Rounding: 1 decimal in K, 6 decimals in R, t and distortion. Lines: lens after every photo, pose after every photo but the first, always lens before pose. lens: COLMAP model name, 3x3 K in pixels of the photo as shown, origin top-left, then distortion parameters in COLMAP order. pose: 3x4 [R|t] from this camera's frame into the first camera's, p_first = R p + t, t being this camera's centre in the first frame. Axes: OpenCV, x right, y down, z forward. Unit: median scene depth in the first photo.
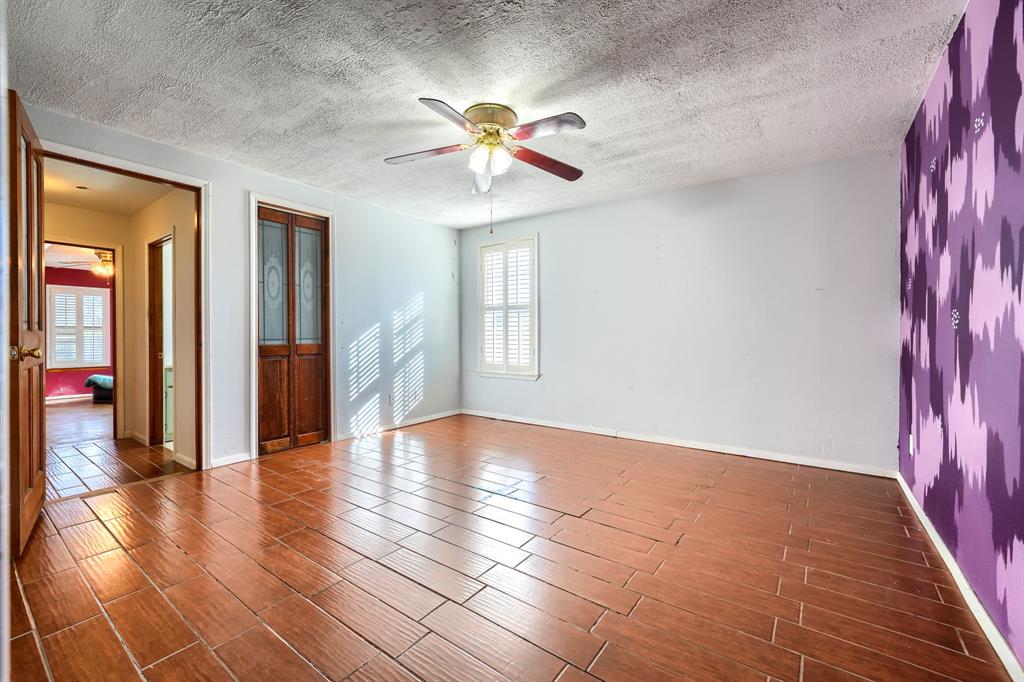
lens RADIAL K [[428.8, 0, 508.5], [0, 428.8, 340.9], [0, 0, 1]] dist [-0.007713, 0.000041]
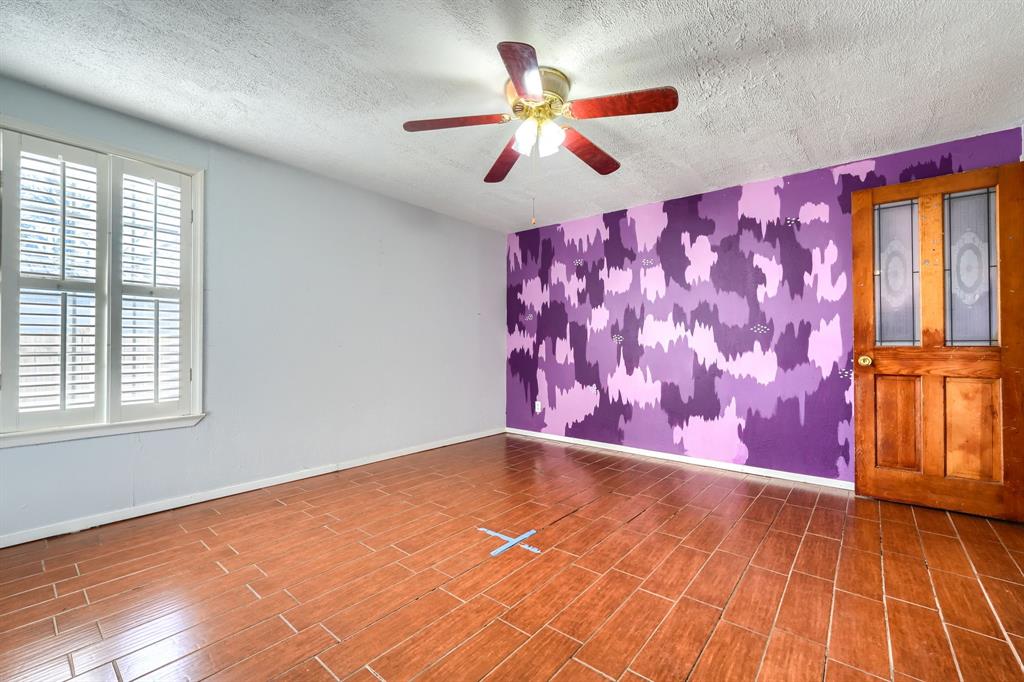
lens RADIAL K [[428.8, 0, 511.7], [0, 428.8, 343.4], [0, 0, 1]] dist [-0.007713, 0.000041]
pose [[0.049618, 0.006067, 0.998750, -0.475451], [0.010942, 0.999918, -0.006618, -0.007757], [-0.998708, 0.011257, 0.049548, 0.549674]]
